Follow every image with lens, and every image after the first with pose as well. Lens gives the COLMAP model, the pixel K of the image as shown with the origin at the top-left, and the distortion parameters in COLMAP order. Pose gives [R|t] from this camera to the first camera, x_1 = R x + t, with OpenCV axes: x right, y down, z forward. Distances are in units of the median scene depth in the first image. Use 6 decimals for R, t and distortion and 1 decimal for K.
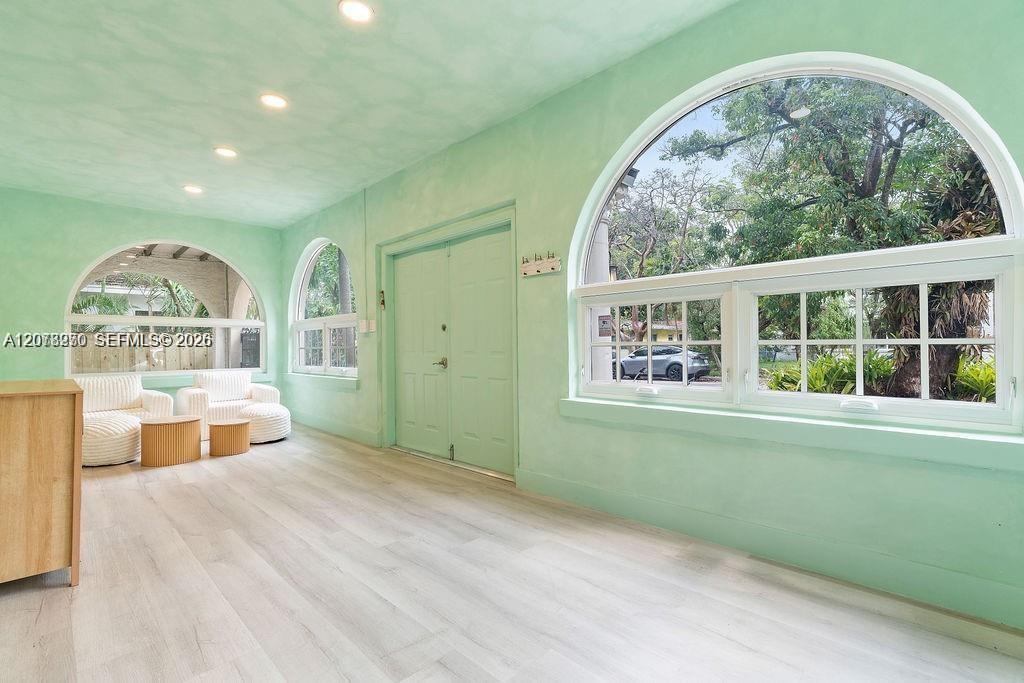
lens RADIAL K [[463.7, 0, 501.4], [0, 463.7, 342.4], [0, 0, 1]] dist [-0.008743, 0.001882]
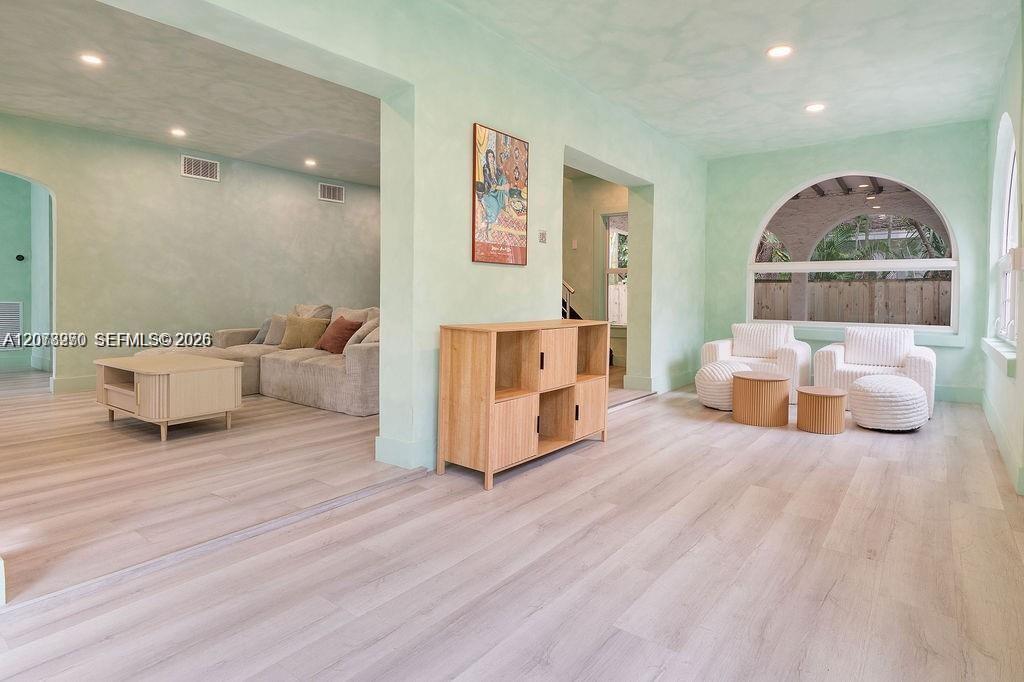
lens RADIAL K [[522.6, 0, 584.6], [0, 522.6, 303.4], [0, 0, 1]] dist [-0.012489, 0.002467]
pose [[0.201140, 0.026035, -0.979217, 0.291858], [-0.001666, 0.999654, 0.026236, 0.000597], [0.979561, -0.003646, 0.201114, 0.623269]]
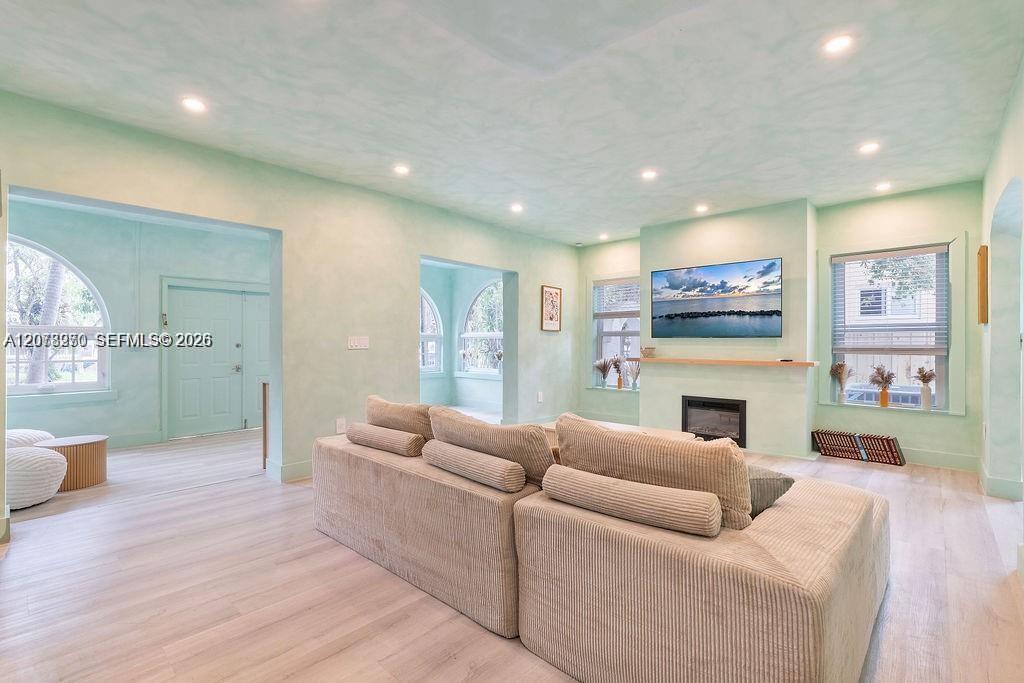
lens RADIAL K [[463.7, 0, 513.4], [0, 463.7, 333.5], [0, 0, 1]] dist [-0.008743, 0.001882]
pose [[-0.047741, 0.032340, 0.998336, -2.293688], [-0.004151, 0.999461, -0.032575, -0.034152], [-0.998851, -0.005699, -0.047581, 0.208050]]
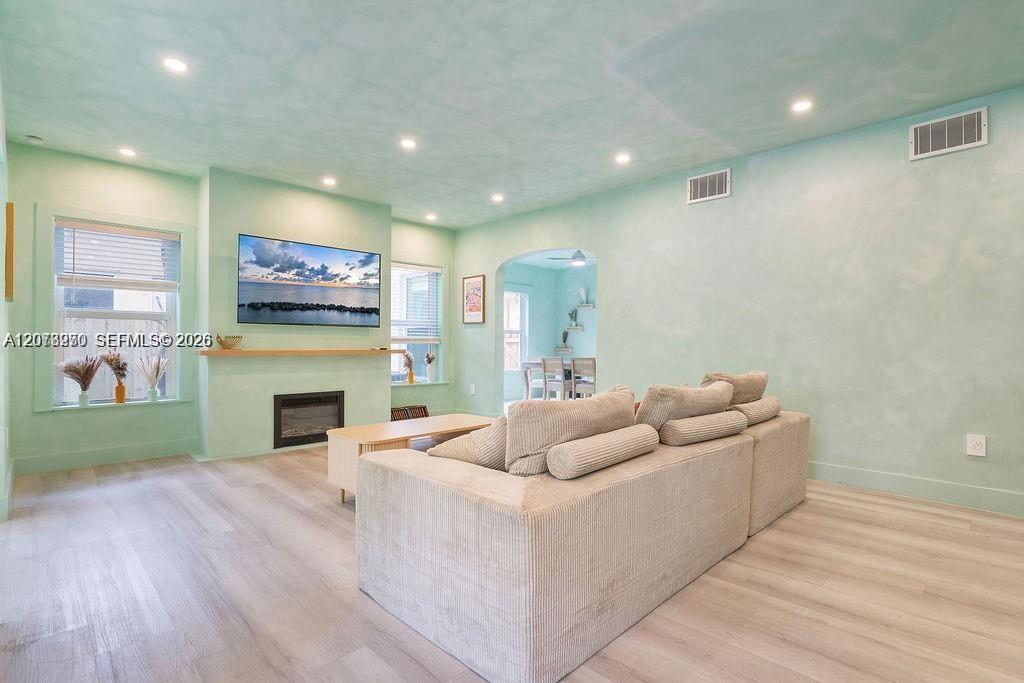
lens RADIAL K [[498.9, 0, 513.8], [0, 498.9, 340.9], [0, 0, 1]] dist [-0.011676, 0.003639]
pose [[-0.999925, 0.011675, 0.003741, -1.330188], [0.011616, 0.999815, -0.015340, 0.003980], [-0.003919, -0.015295, -0.999875, 1.013387]]
